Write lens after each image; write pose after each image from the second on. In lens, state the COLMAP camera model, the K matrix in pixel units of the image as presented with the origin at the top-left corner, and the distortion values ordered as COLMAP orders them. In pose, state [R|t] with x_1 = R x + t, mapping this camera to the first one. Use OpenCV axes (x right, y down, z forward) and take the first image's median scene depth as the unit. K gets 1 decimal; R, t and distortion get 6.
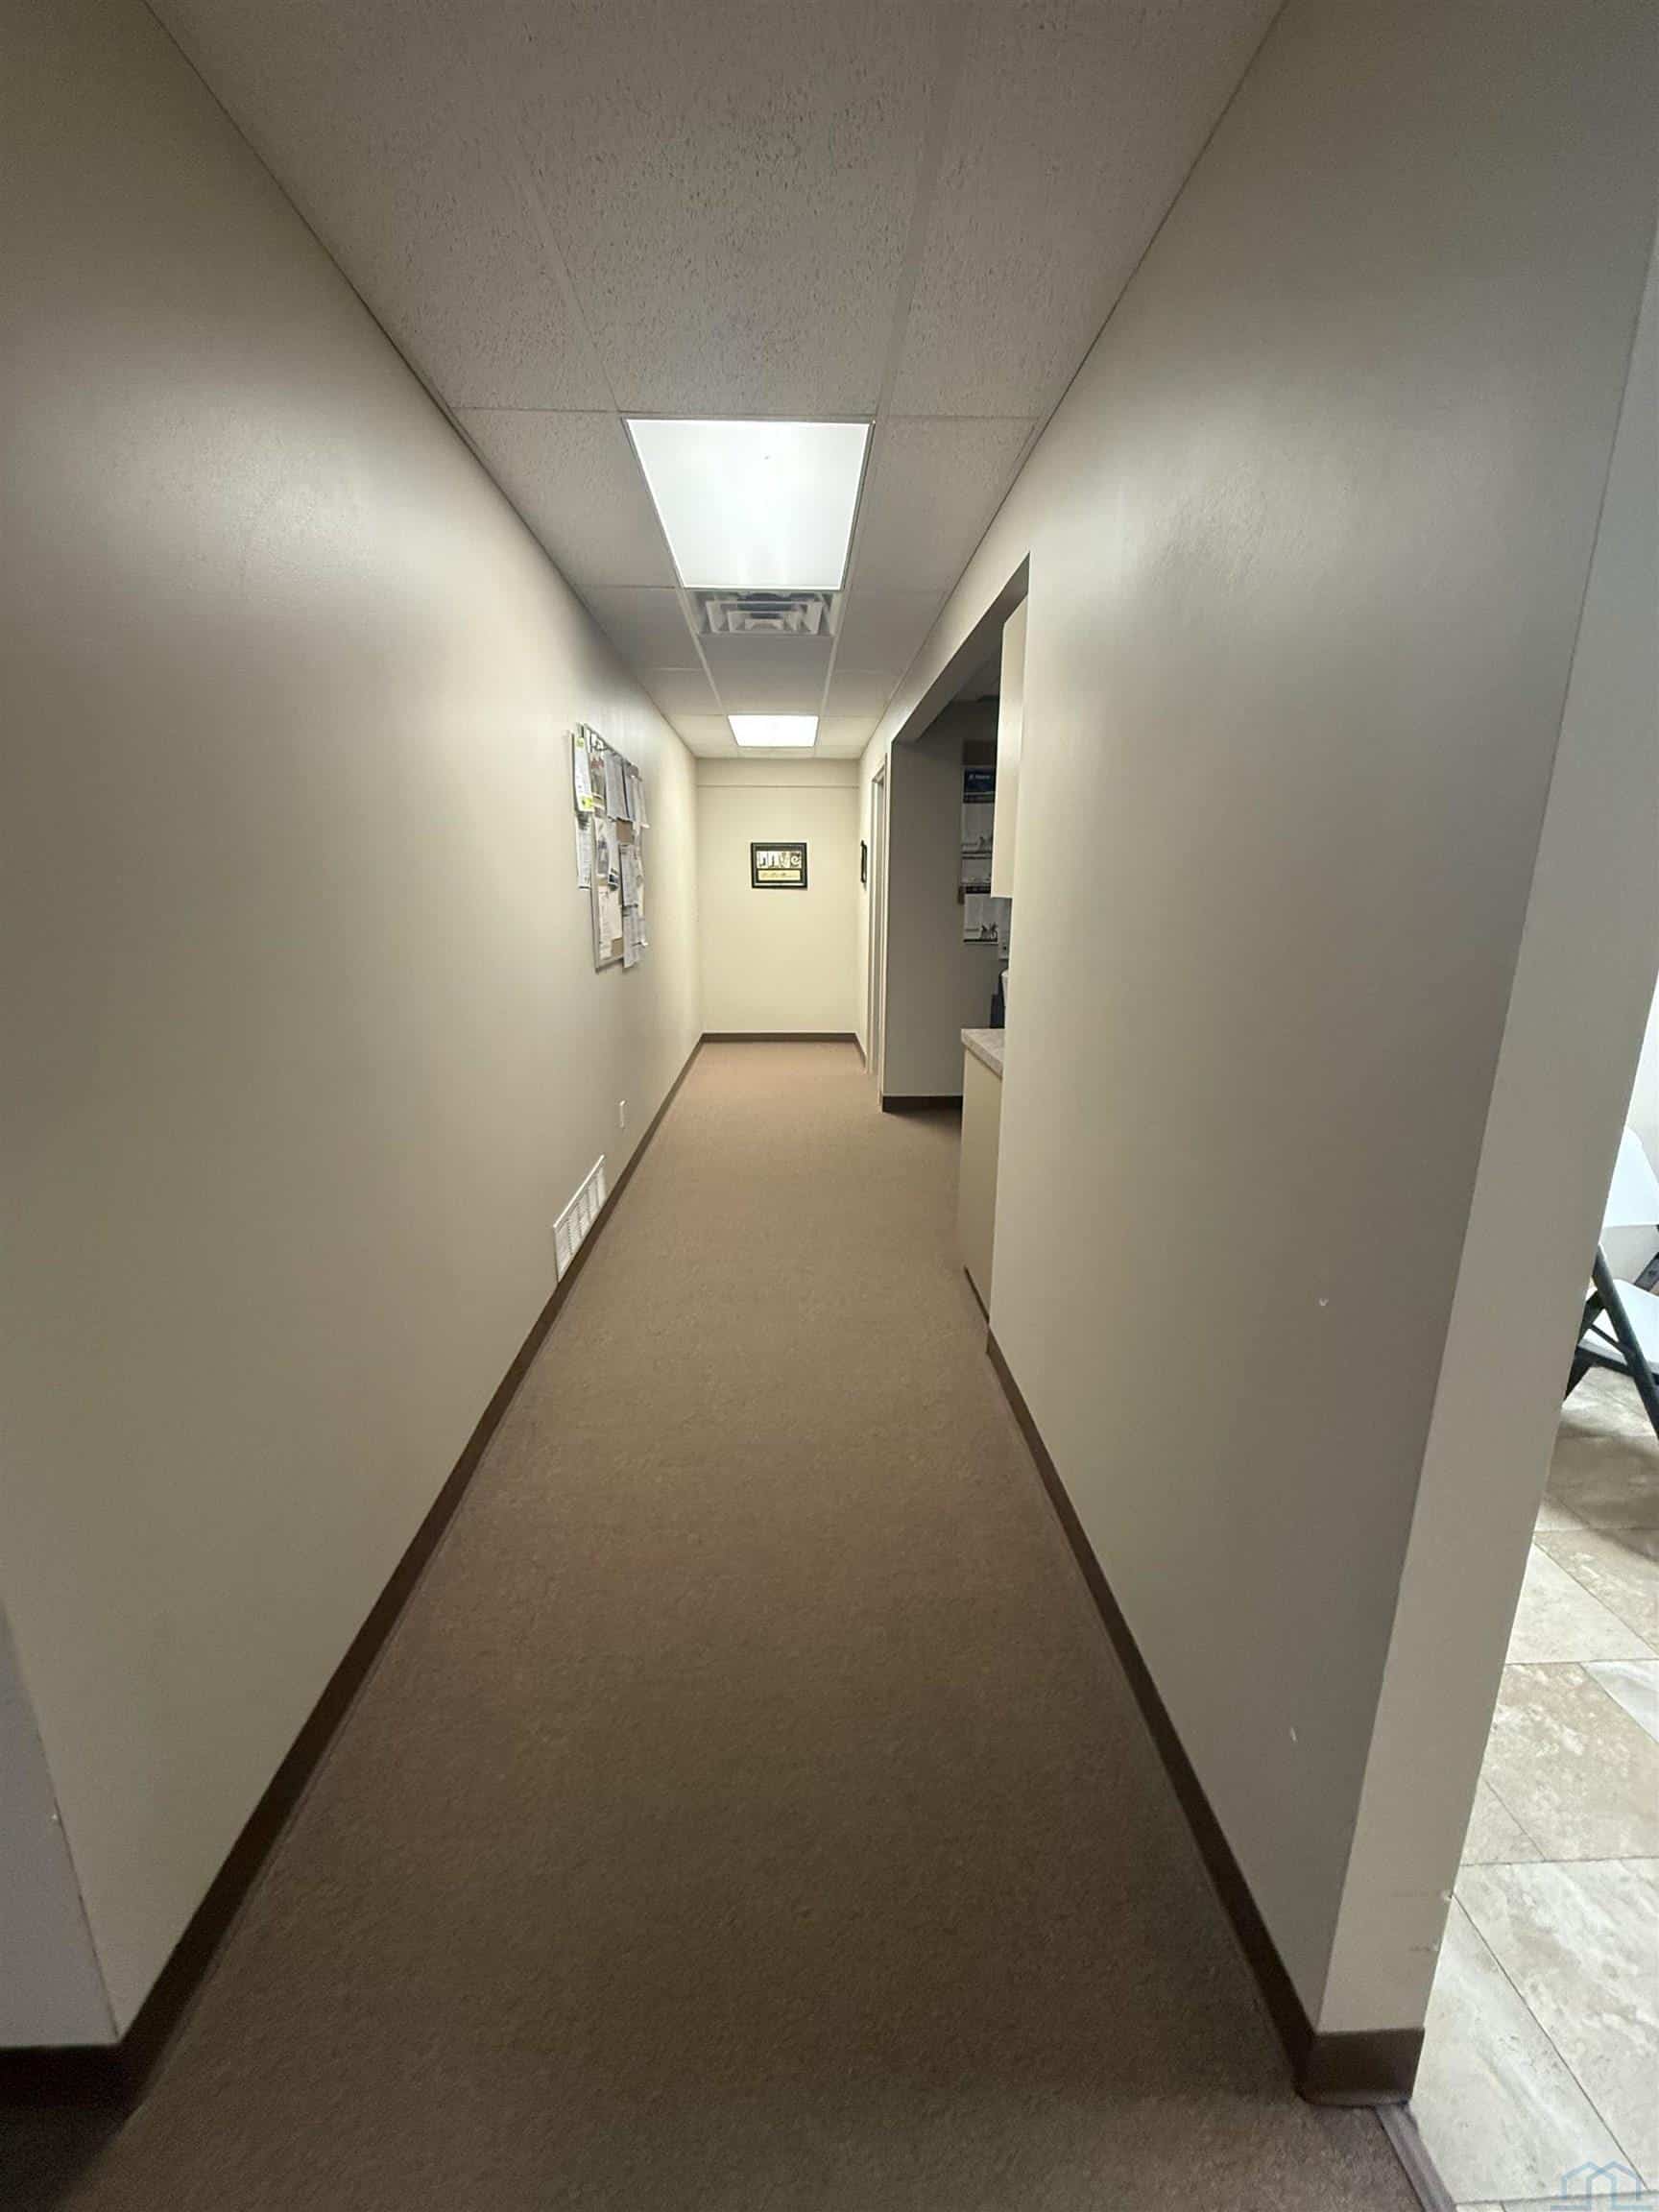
lens RADIAL K [[878.8, 0, 830.0], [0, 878.8, 1102.7], [0, 0, 1]] dist [-0.002807, 0.000225]
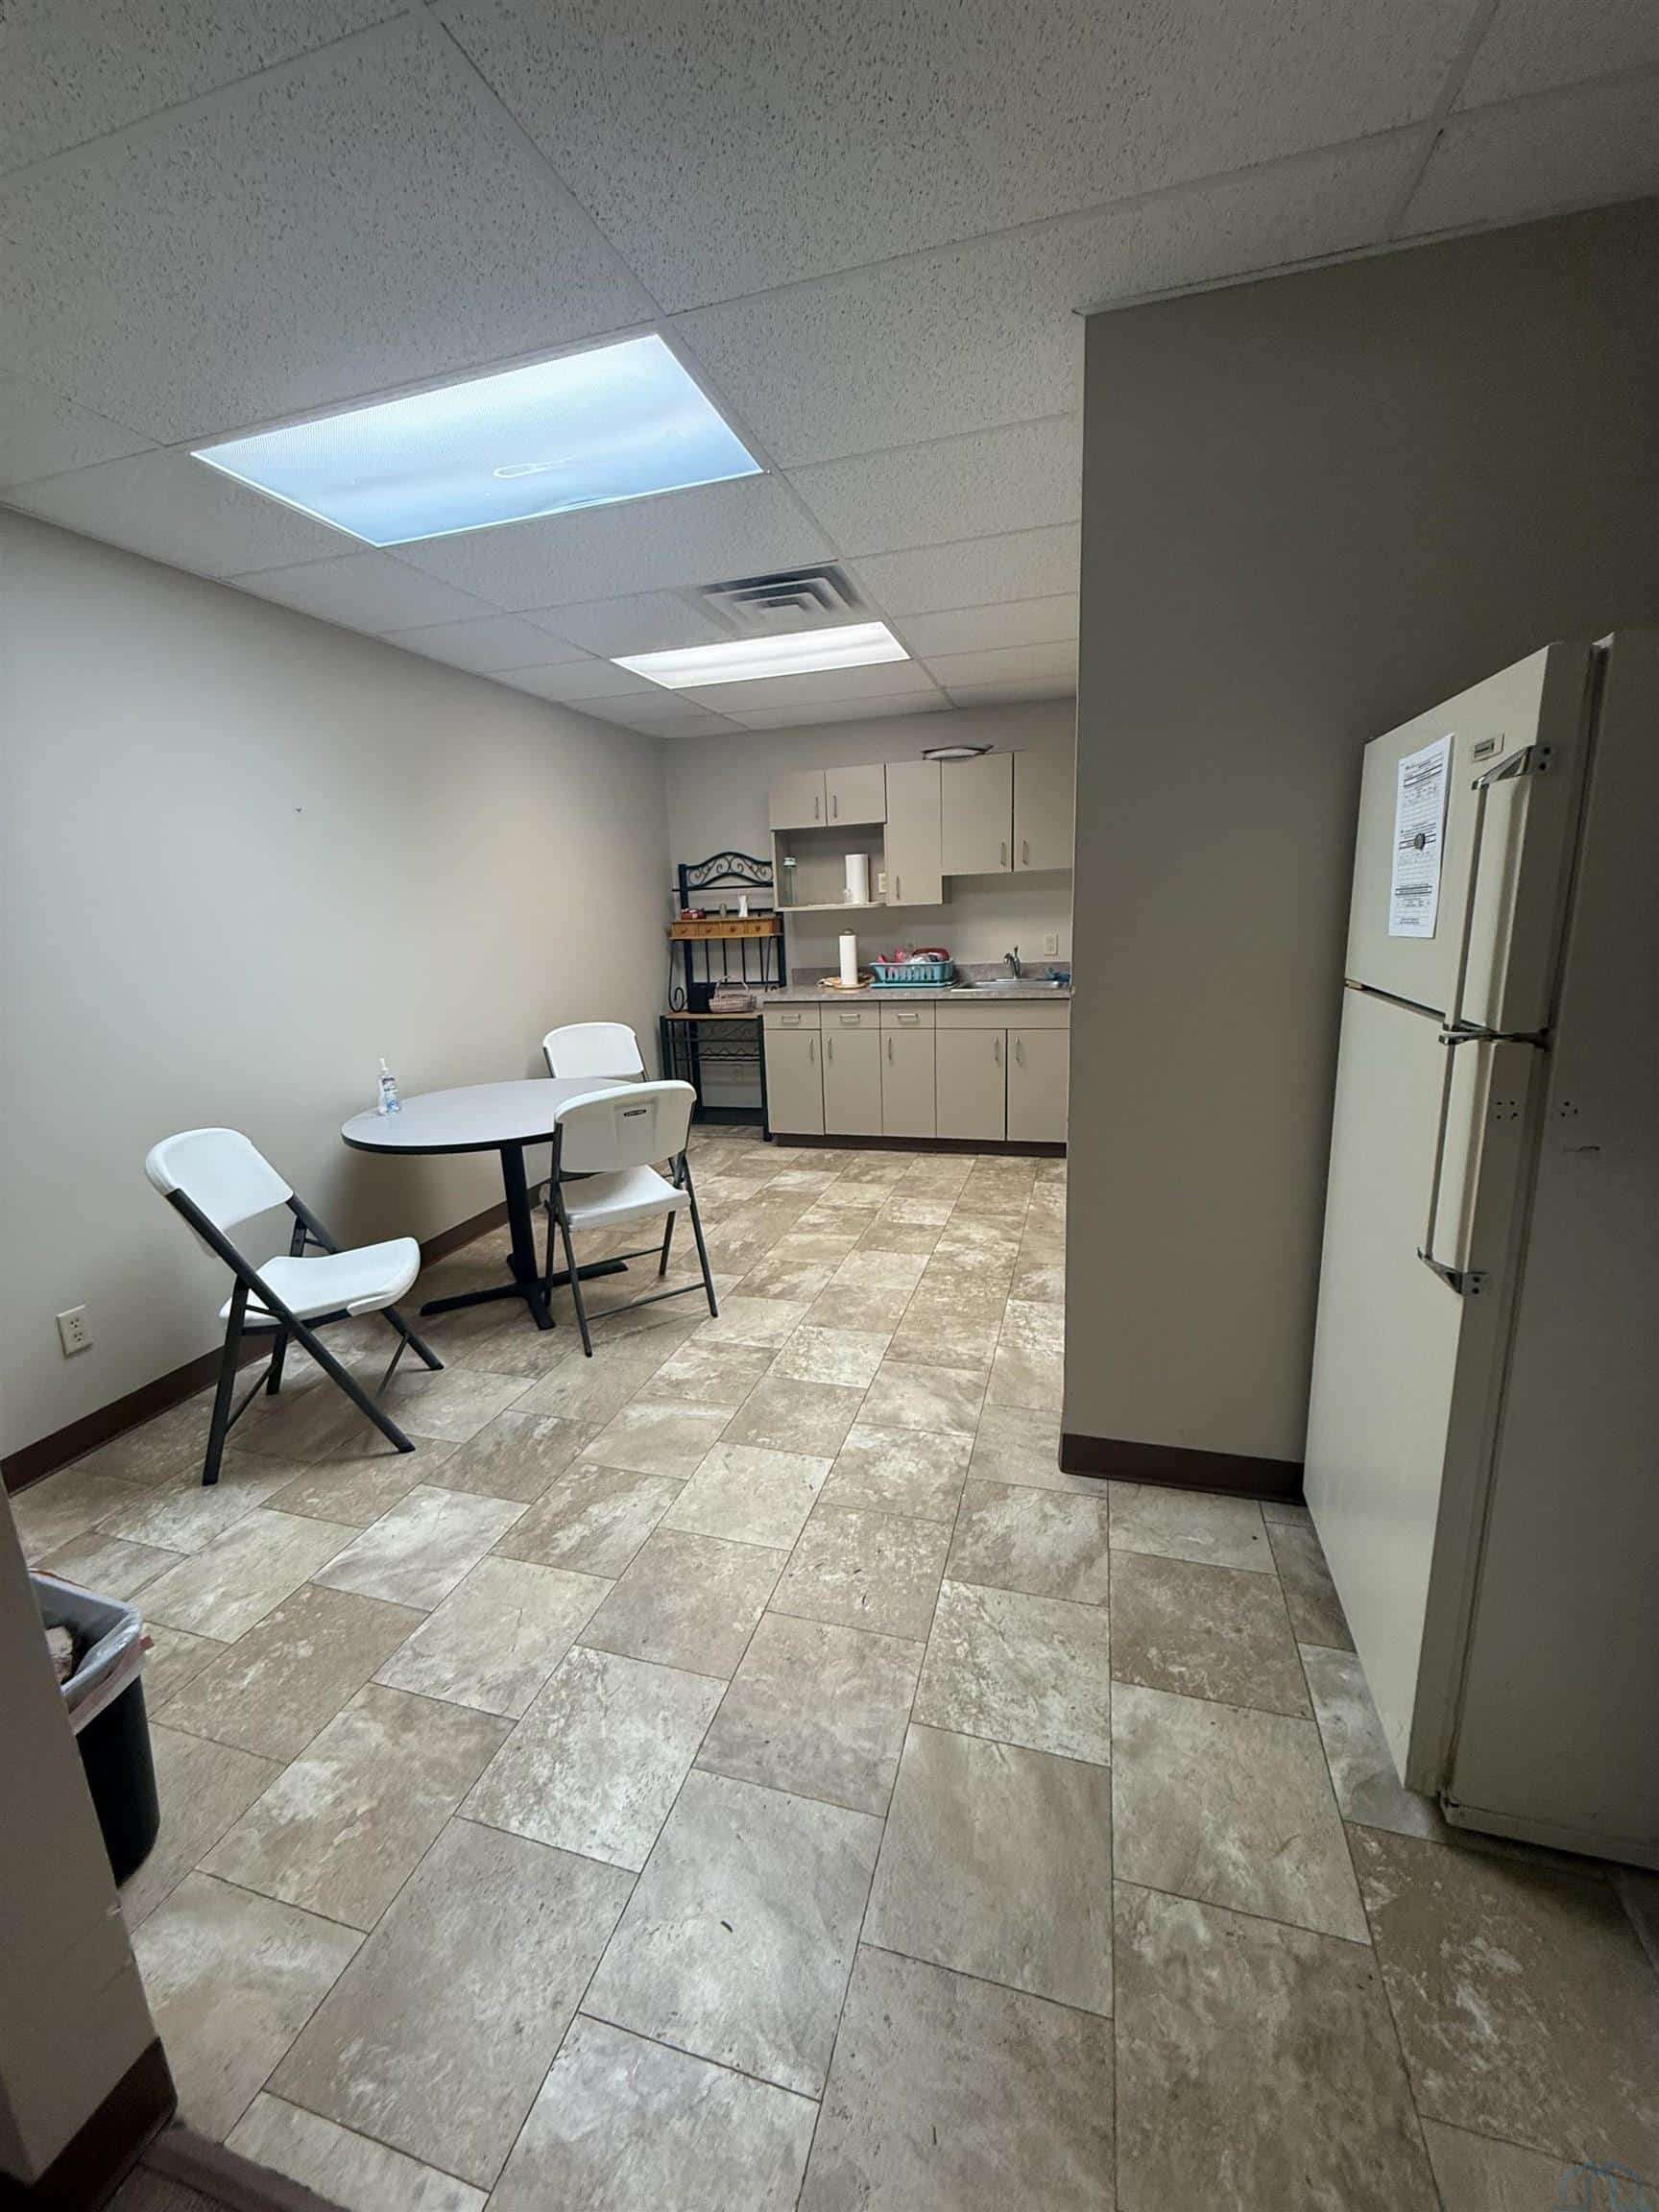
lens RADIAL K [[878.8, 0, 830.0], [0, 878.8, 1102.7], [0, 0, 1]] dist [-0.002807, 0.000225]
pose [[0.324156, -0.222247, 0.919527, 0.046022], [0.265348, 0.954352, 0.137122, 0.017388], [-0.908027, 0.199545, 0.368332, -0.058695]]
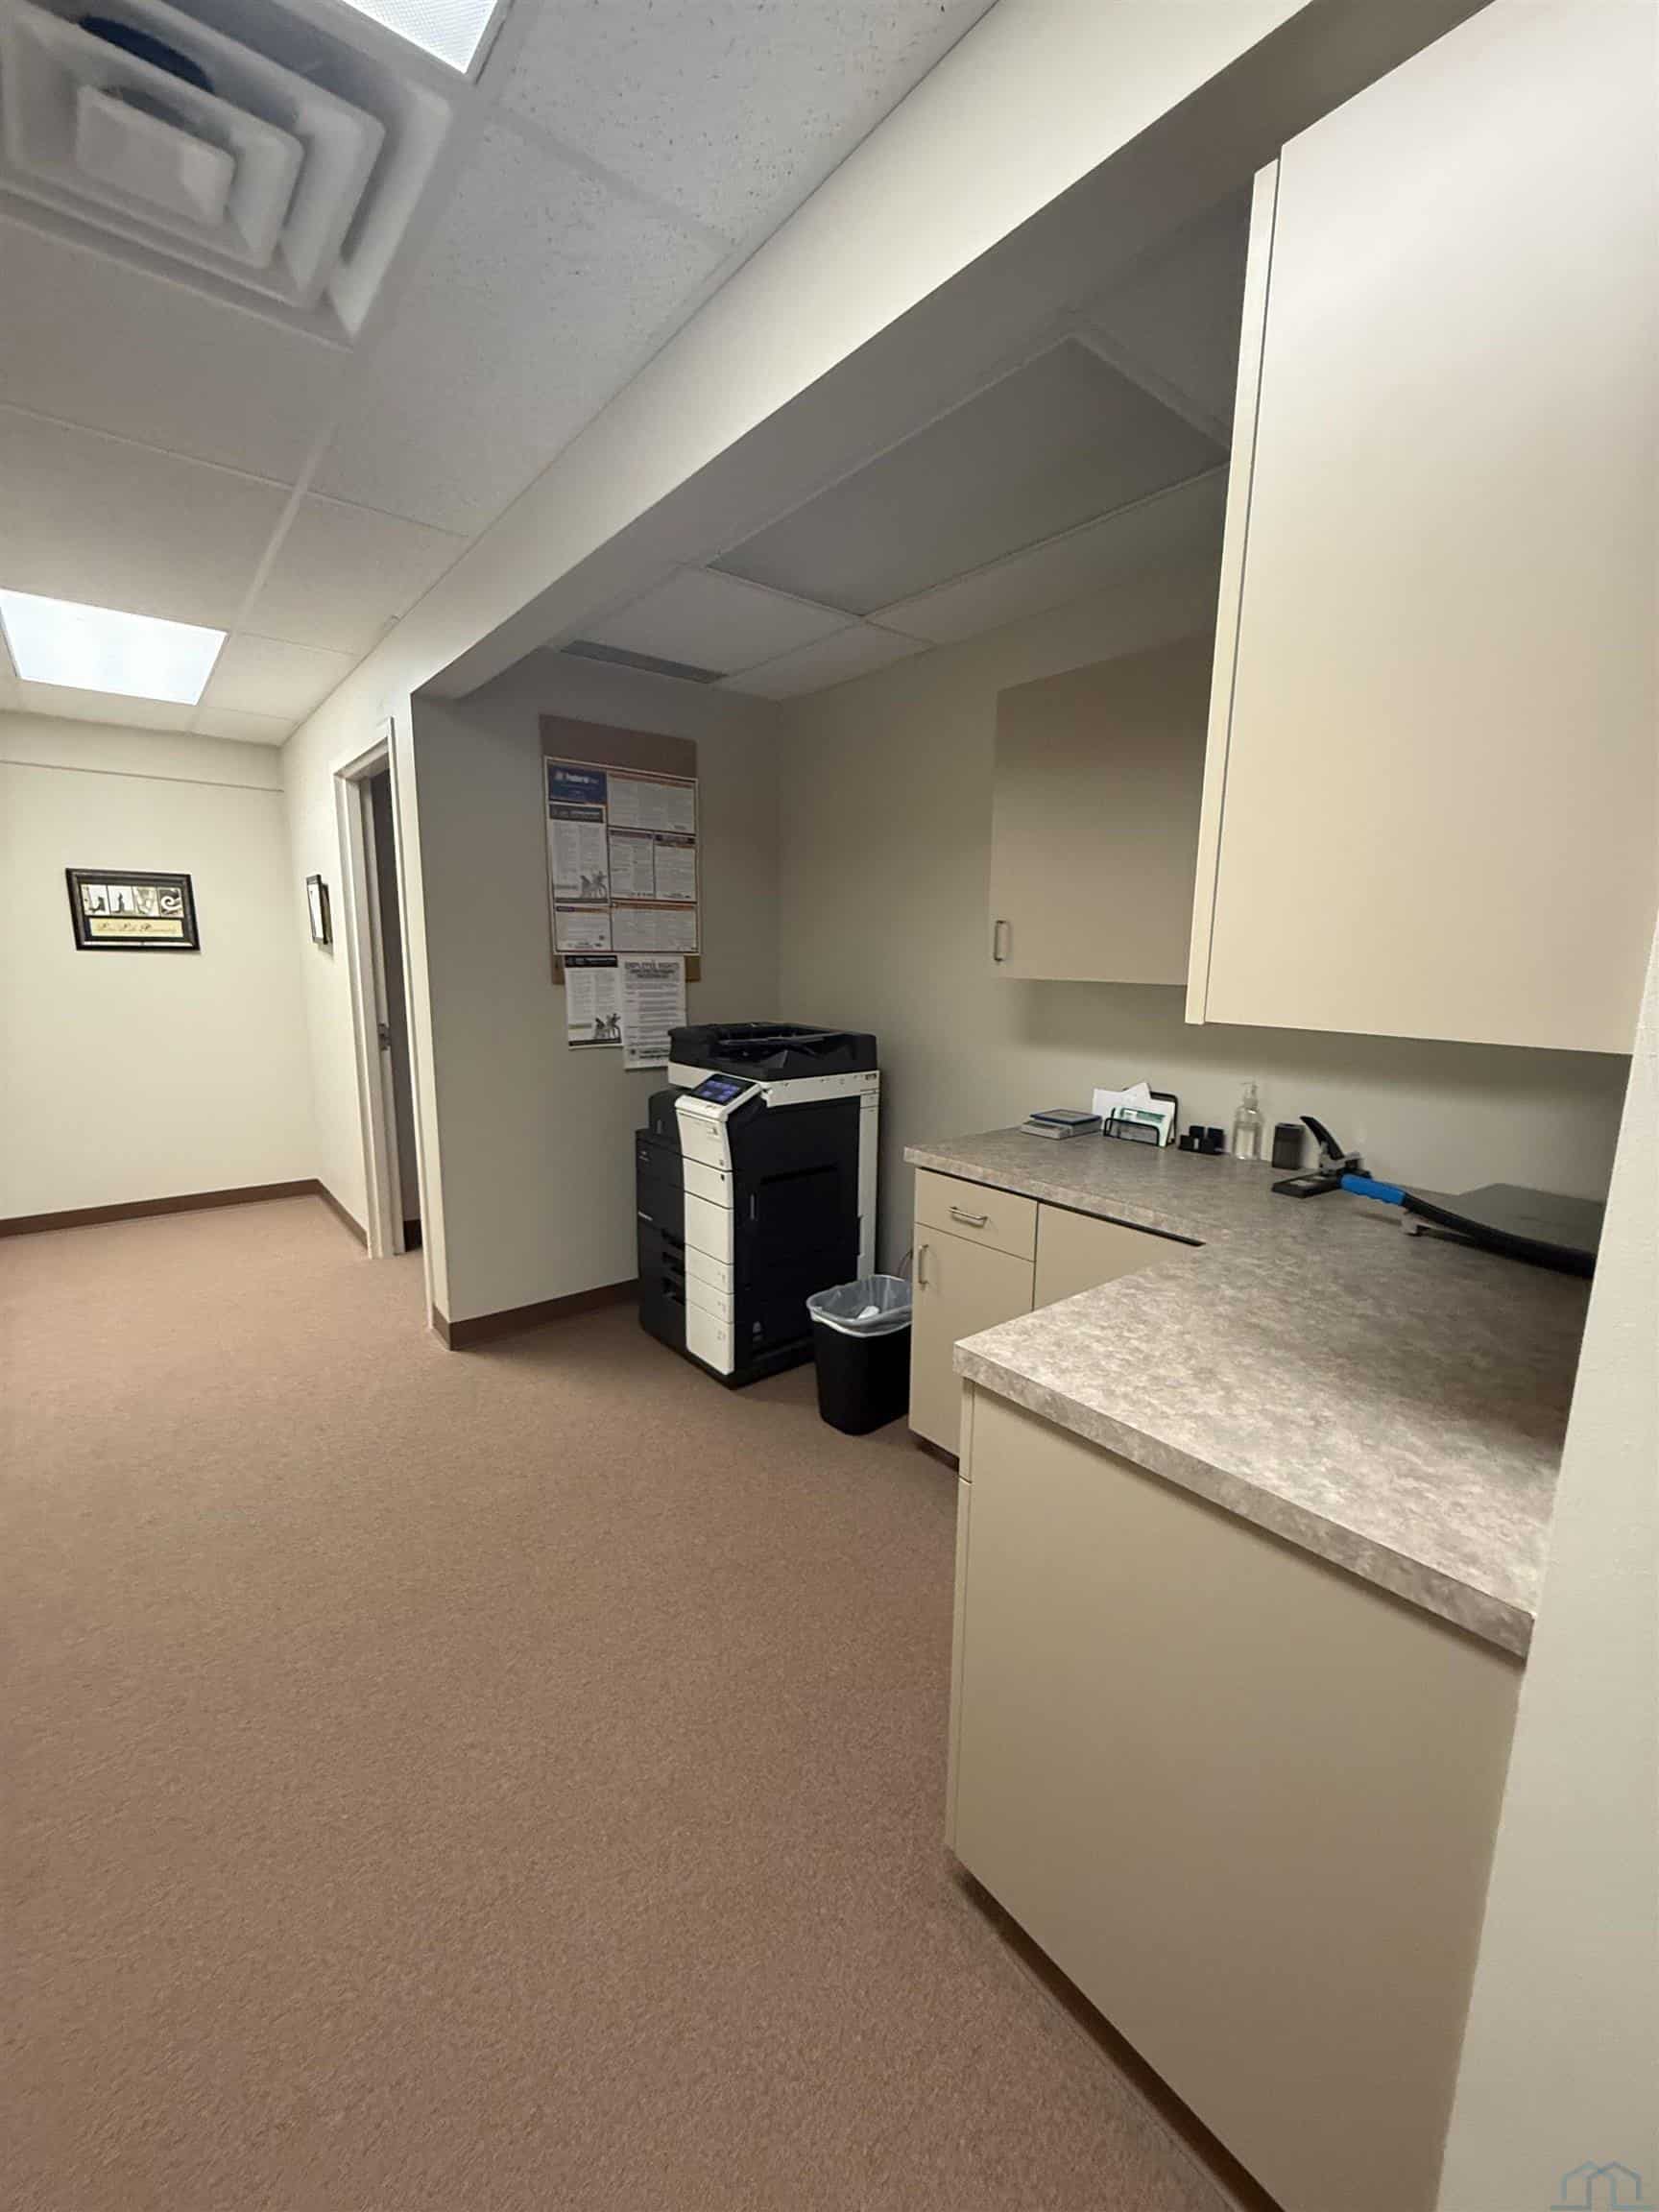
lens RADIAL K [[878.8, 0, 830.0], [0, 878.8, 1102.7], [0, 0, 1]] dist [-0.002807, 0.000225]
pose [[0.799724, -0.097975, 0.592320, -0.066933], [0.133103, 0.990976, -0.015793, -0.112034], [-0.585428, 0.091469, 0.805548, 0.415504]]
